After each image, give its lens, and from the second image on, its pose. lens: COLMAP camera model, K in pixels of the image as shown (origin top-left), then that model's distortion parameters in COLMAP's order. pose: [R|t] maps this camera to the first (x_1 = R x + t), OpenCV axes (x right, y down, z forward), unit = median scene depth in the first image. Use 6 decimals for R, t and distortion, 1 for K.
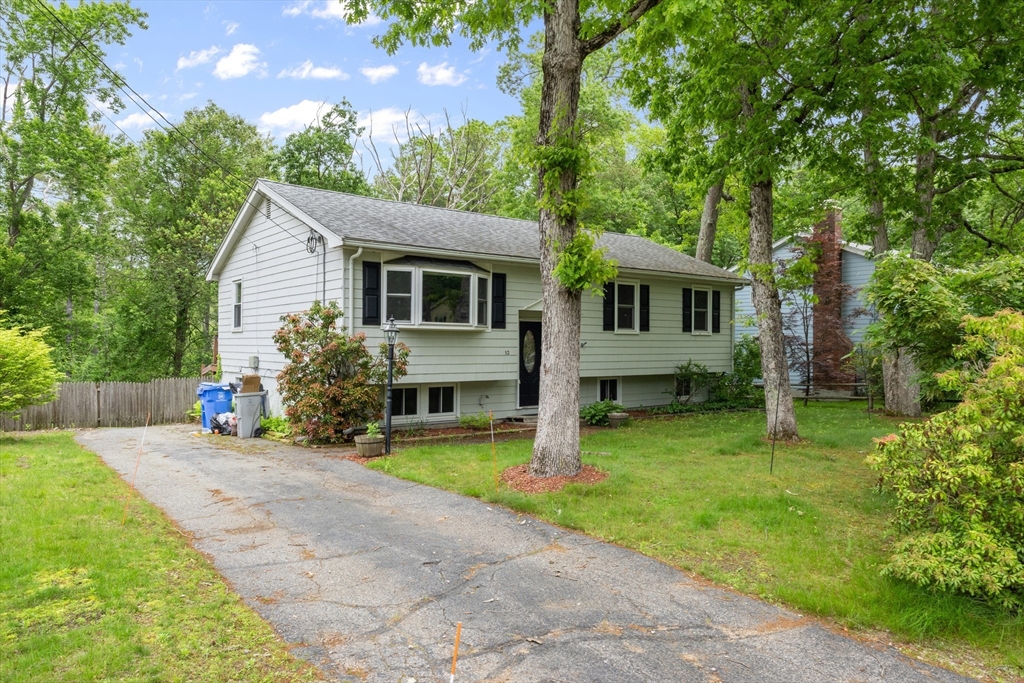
lens RADIAL K [[716.1, 0, 509.2], [0, 716.1, 339.3], [0, 0, 1]] dist [0.004428, -0.002412]
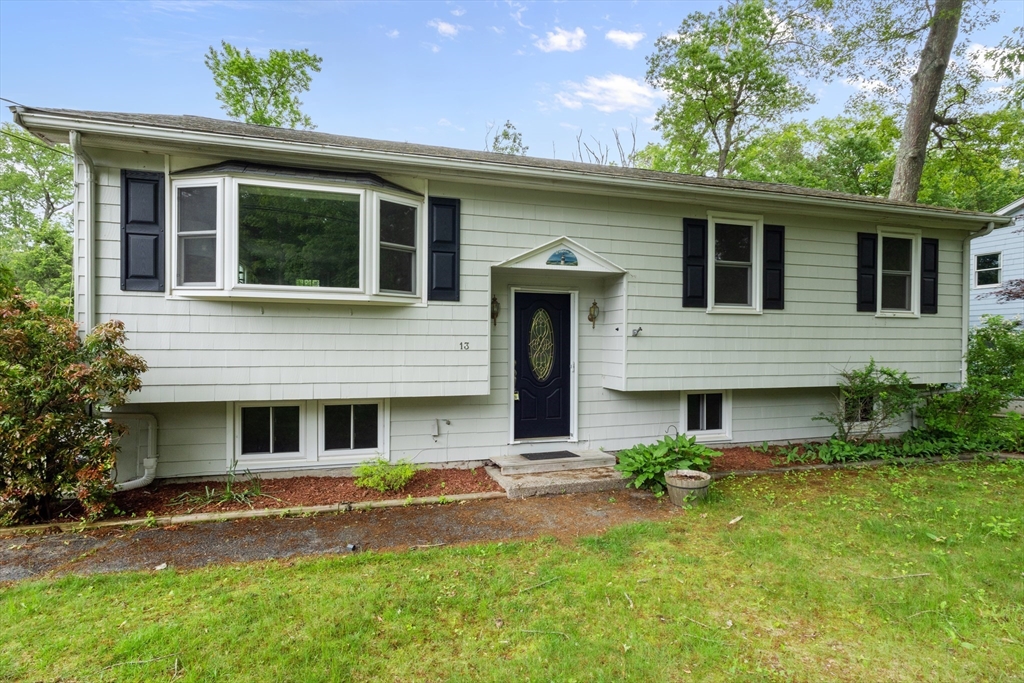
lens RADIAL K [[515.9, 0, 499.3], [0, 515.9, 348.5], [0, 0, 1]] dist [-0.001499, -0.000198]
pose [[0.924961, 0.003813, -0.380043, 0.145816], [0.001968, 0.999888, 0.014822, 0.013068], [0.380057, -0.014457, 0.924850, 0.555174]]
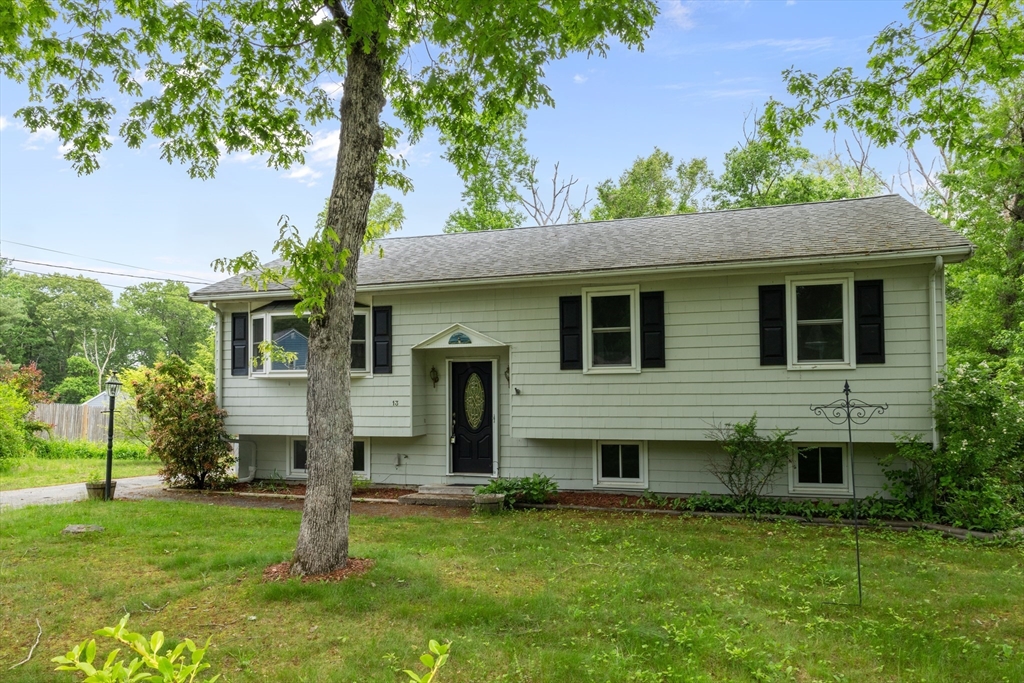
lens RADIAL K [[716.1, 0, 511.3], [0, 716.1, 370.8], [0, 0, 1]] dist [0.004428, -0.002412]
pose [[0.545218, -0.036739, -0.837489, 0.638693], [0.015178, 0.999308, -0.033957, 0.010338], [0.838157, 0.005802, 0.545399, 0.572651]]
